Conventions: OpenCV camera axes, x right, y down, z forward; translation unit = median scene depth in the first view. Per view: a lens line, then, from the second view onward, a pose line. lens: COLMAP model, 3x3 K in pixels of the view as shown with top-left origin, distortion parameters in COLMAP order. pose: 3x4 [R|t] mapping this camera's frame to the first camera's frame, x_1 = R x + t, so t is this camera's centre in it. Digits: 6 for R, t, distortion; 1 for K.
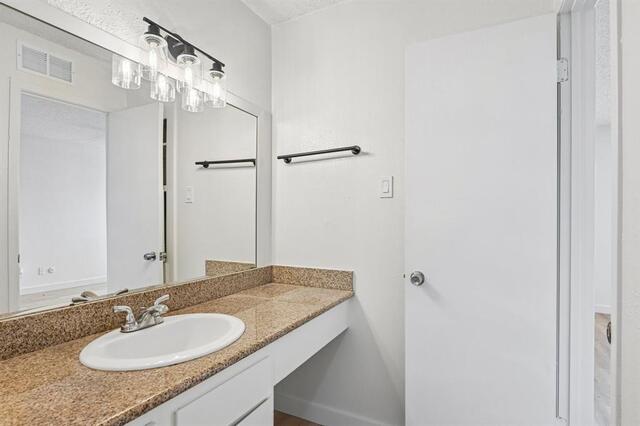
lens RADIAL K [[329.7, 0, 320.0], [0, 329.7, 213.0], [0, 0, 1]] dist [-0.001437, -0.000208]
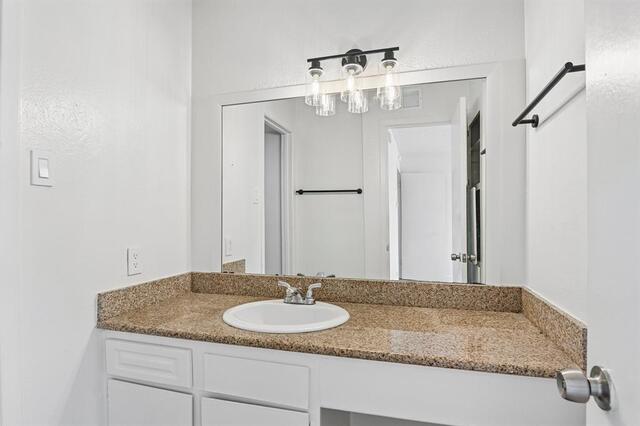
lens RADIAL K [[329.7, 0, 320.0], [0, 329.7, 213.0], [0, 0, 1]] dist [-0.001437, -0.000208]
pose [[0.205033, -0.016009, -0.978624, 0.640846], [0.024732, 0.999632, -0.011171, 0.008095], [0.978443, -0.021913, 0.205353, 0.707433]]
